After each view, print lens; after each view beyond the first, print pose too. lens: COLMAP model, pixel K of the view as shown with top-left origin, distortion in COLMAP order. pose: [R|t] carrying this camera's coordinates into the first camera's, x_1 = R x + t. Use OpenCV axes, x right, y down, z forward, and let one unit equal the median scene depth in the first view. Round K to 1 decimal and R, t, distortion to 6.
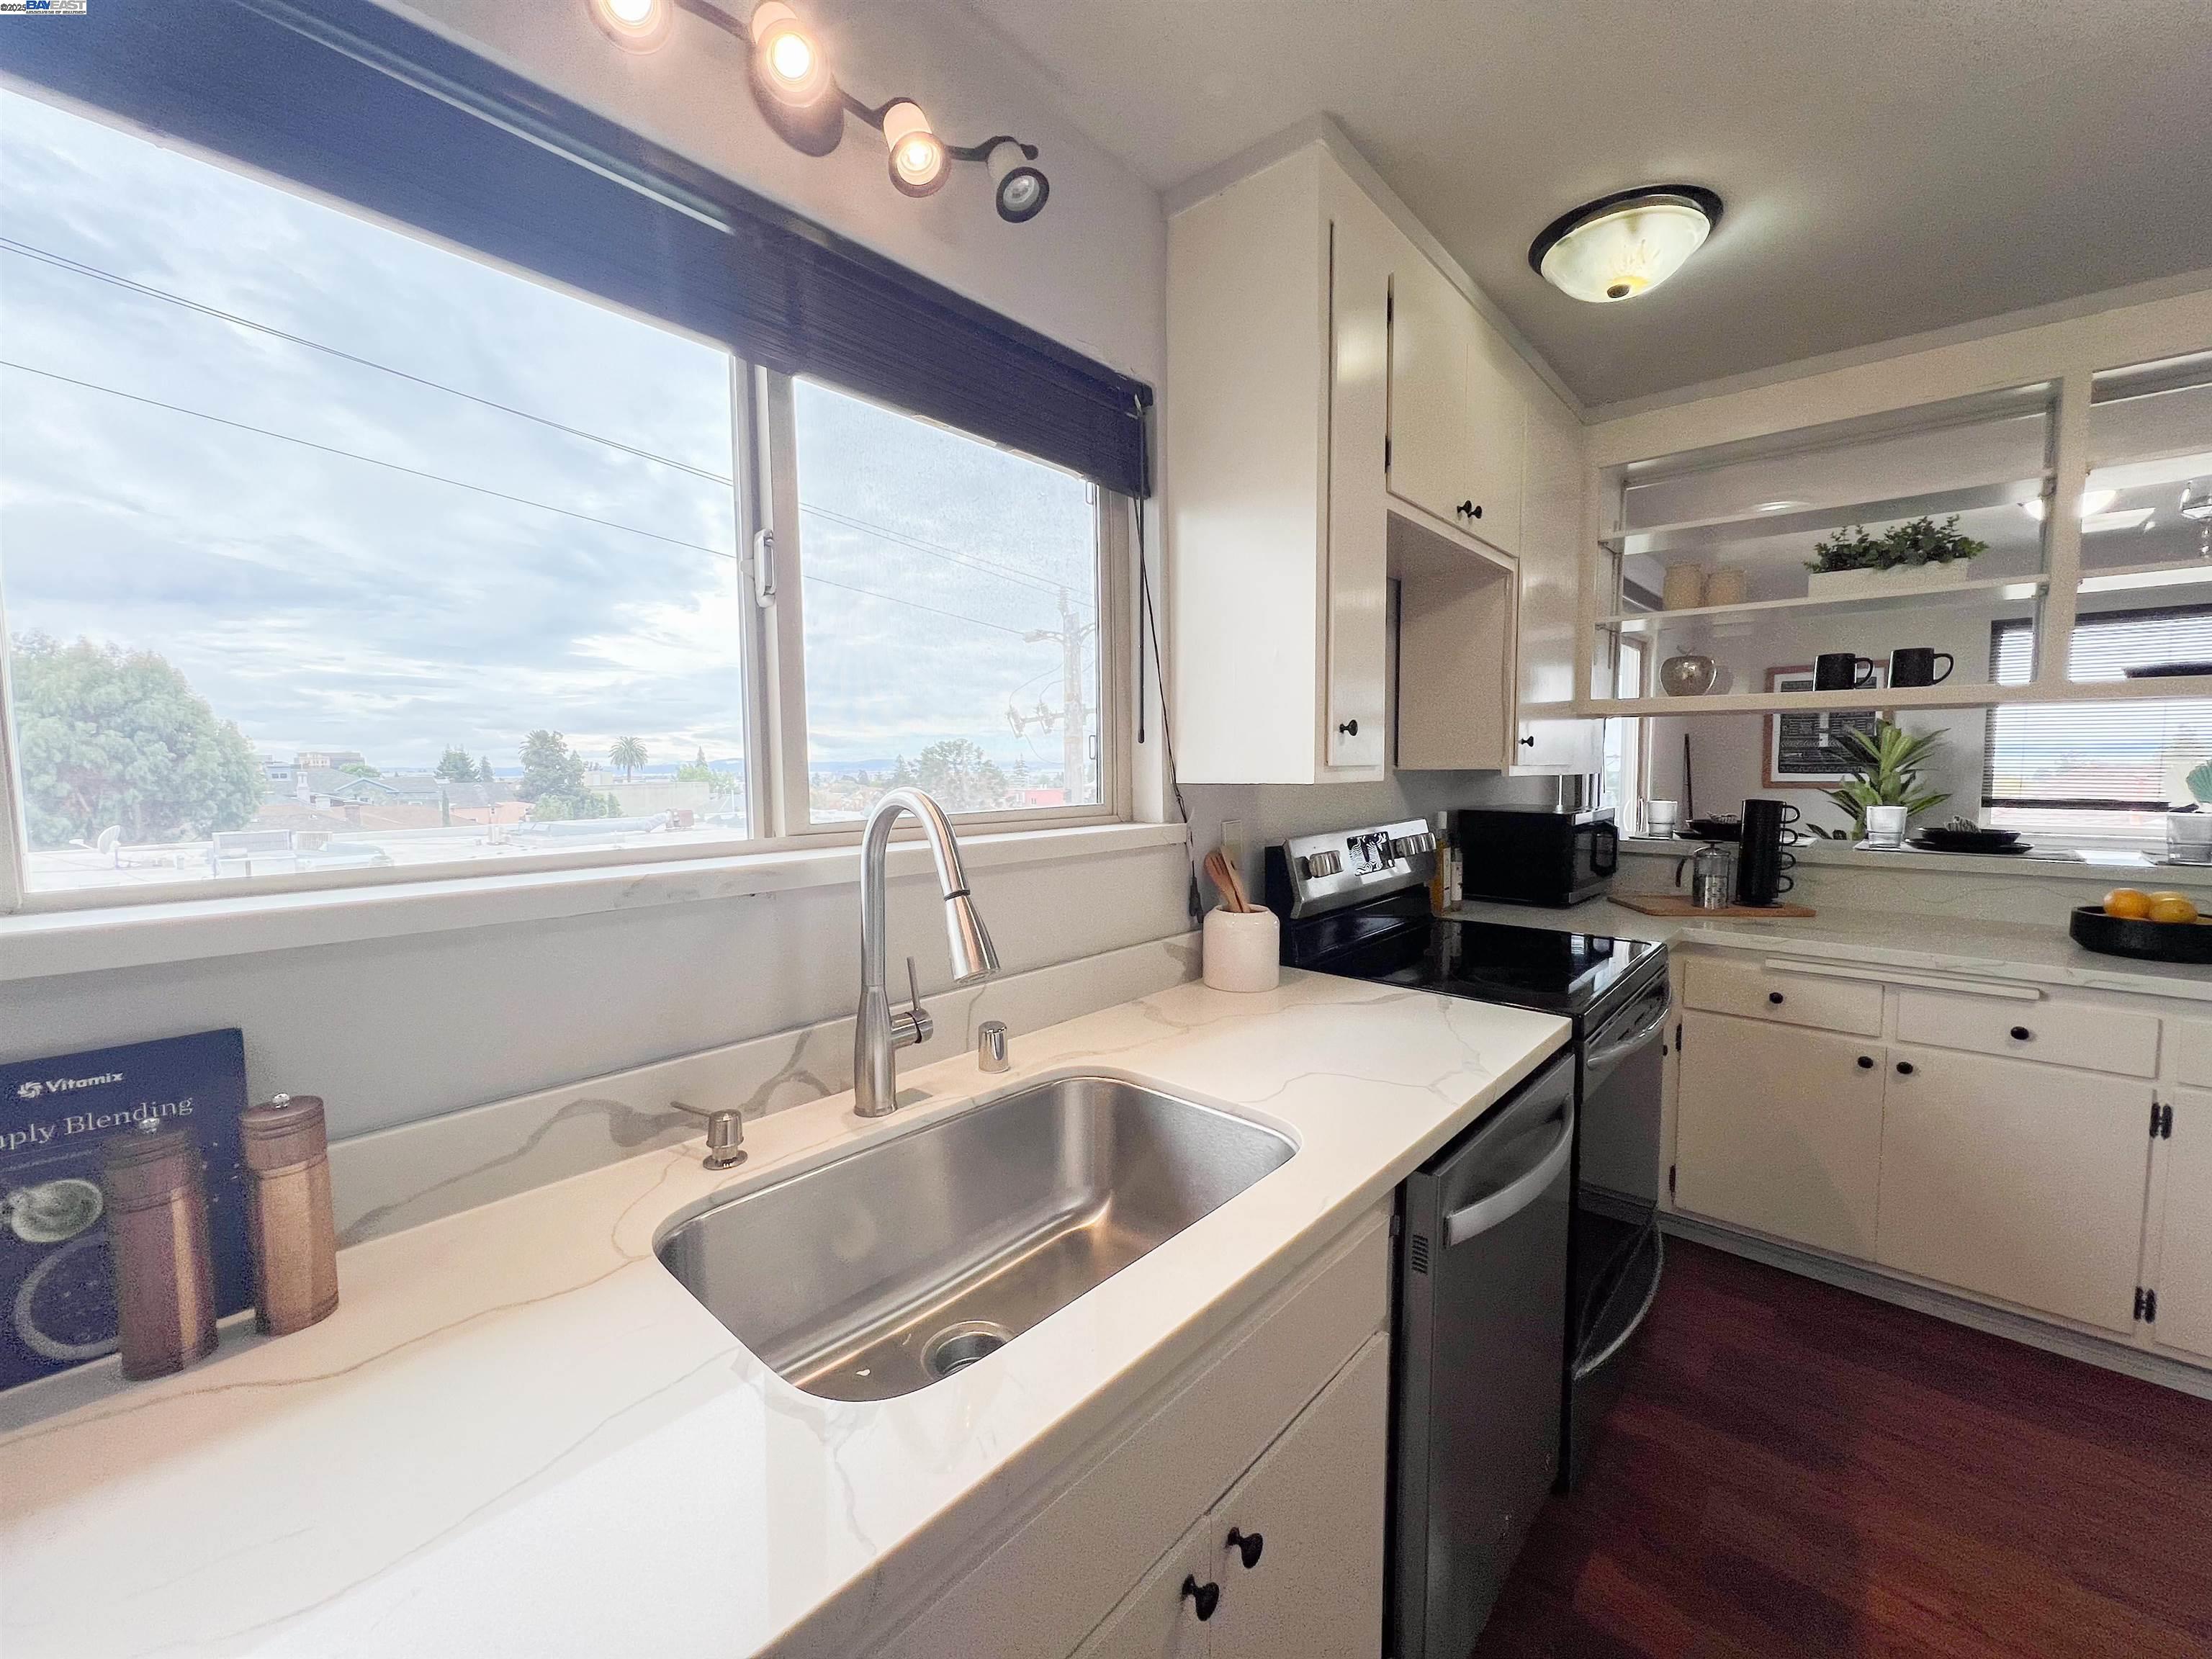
lens RADIAL K [[883.5, 0, 1100.5], [0, 883.5, 827.8], [0, 0, 1]] dist [0.001098, -0.000070]
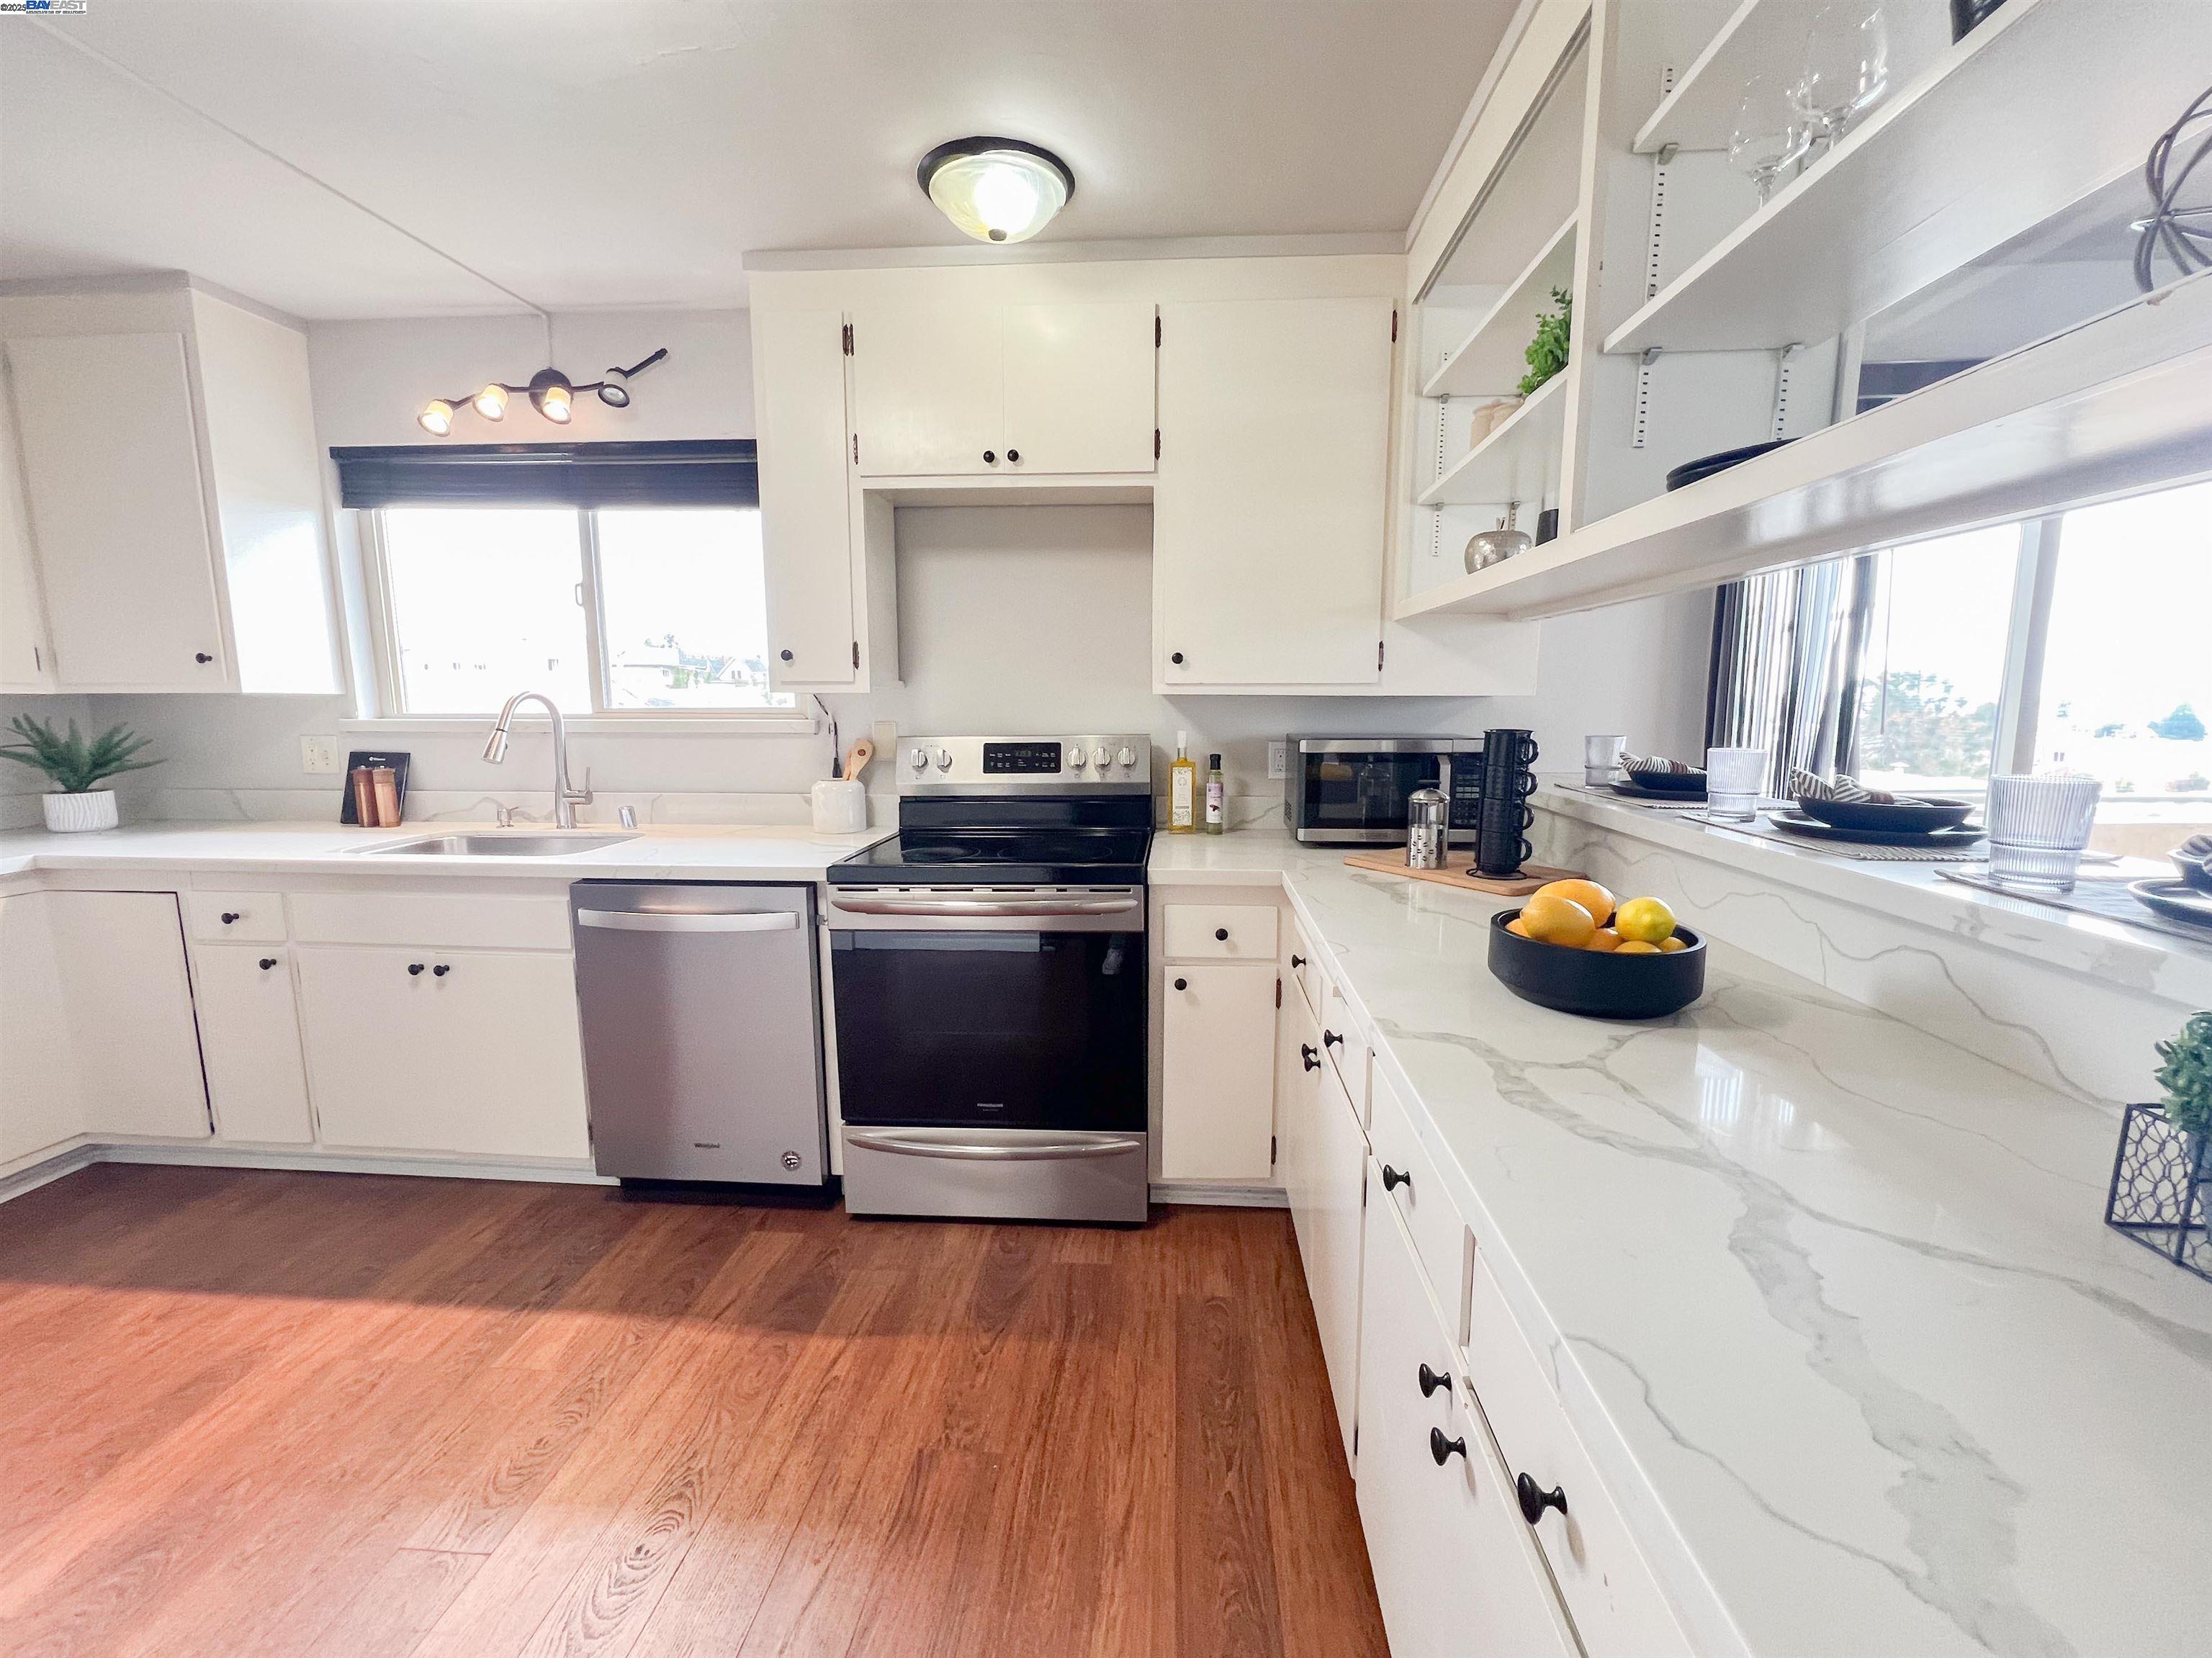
lens RADIAL K [[883.4, 0, 1100.5], [0, 883.4, 827.3], [0, 0, 1]] dist [0.001098, -0.000070]
pose [[0.614404, 0.115335, -0.780516, 1.979565], [-0.060129, 0.993226, 0.099434, -0.003986], [0.786697, -0.014161, 0.617177, 0.531077]]
